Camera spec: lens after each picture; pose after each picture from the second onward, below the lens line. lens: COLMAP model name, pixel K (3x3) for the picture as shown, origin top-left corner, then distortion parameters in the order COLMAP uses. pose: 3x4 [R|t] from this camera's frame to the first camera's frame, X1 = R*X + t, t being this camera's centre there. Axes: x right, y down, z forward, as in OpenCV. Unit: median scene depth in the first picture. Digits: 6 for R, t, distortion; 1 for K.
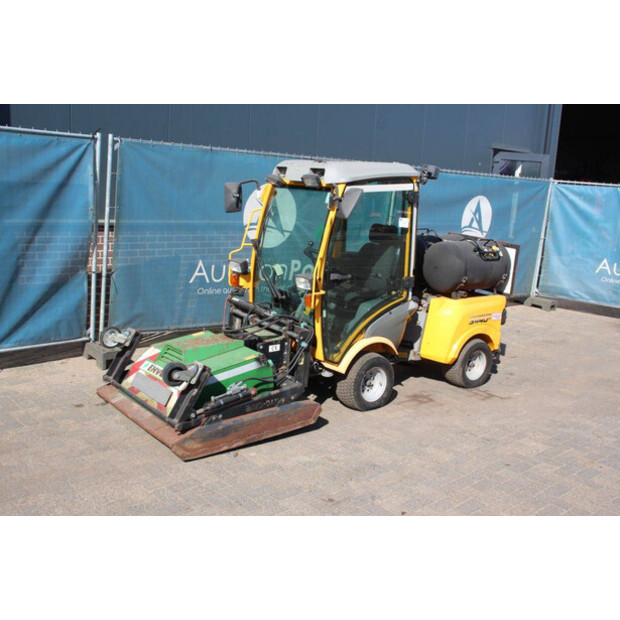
lens RADIAL K [[668.1, 0, 310.0], [0, 668.1, 310.0], [0, 0, 1]] dist [-0.047996, 0.006257]
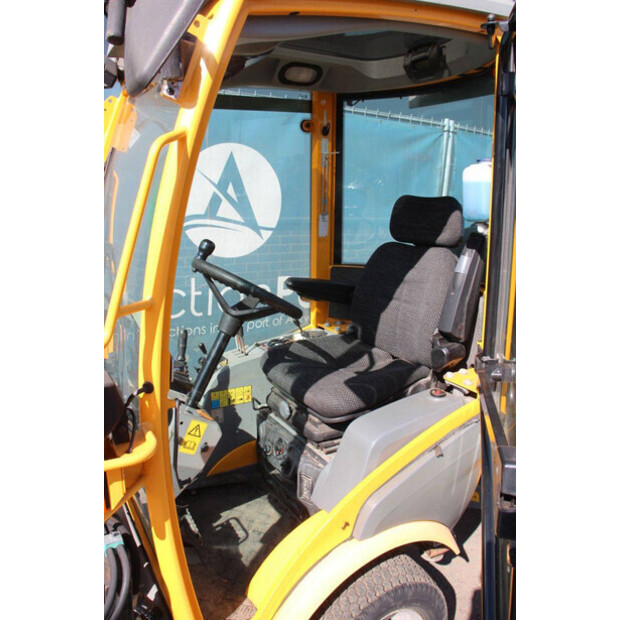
lens RADIAL K [[492.3, 0, 310.0], [0, 492.3, 310.0], [0, 0, 1]] dist [-0.124262, 0.003519]
pose [[0.988957, -0.008643, -0.147953, 0.093864], [0.012111, 0.999672, 0.022552, -0.072647], [0.147710, -0.024095, 0.988737, 0.767569]]
